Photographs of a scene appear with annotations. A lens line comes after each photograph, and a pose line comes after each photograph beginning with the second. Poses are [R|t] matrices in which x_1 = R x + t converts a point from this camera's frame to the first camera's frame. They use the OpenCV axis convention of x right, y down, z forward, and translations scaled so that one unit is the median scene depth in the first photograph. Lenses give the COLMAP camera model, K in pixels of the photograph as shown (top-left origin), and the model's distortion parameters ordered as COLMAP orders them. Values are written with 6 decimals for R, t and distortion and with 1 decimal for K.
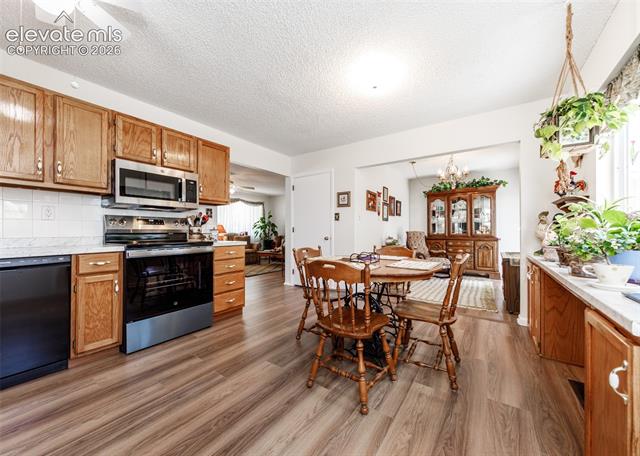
lens RADIAL K [[252.0, 0, 321.4], [0, 252.0, 227.8], [0, 0, 1]] dist [0.011308, 0.000711]
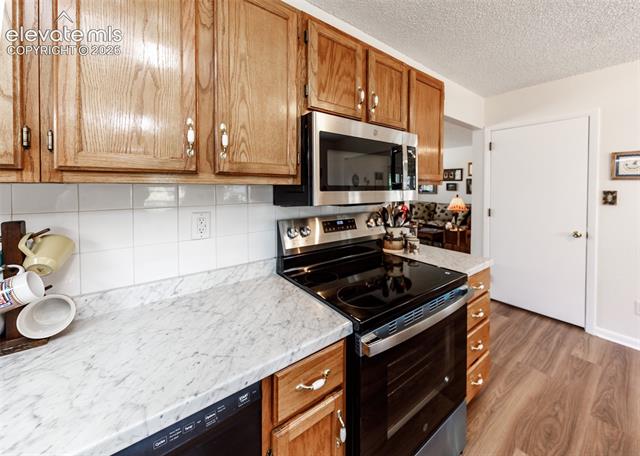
lens RADIAL K [[252.0, 0, 331.5], [0, 252.0, 191.2], [0, 0, 1]] dist [0.011308, 0.000711]
pose [[0.952693, 0.005691, -0.303882, -0.462498], [0.002287, 0.999662, 0.025892, -0.100395], [0.303927, -0.025362, 0.952358, 0.412222]]
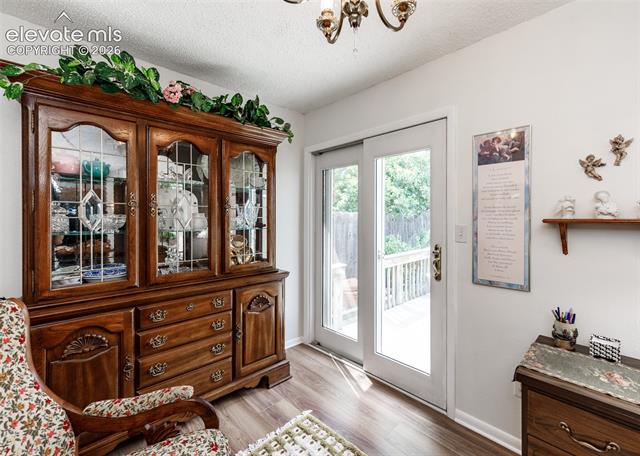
lens RADIAL K [[287.4, 0, 349.8], [0, 287.4, 219.9], [0, 0, 1]] dist [0.001638, 0.000698]
pose [[0.170498, -0.004516, 0.985348, 0.501111], [-0.021955, 0.999724, 0.008381, -0.075720], [-0.985113, -0.023062, 0.170352, 1.462496]]
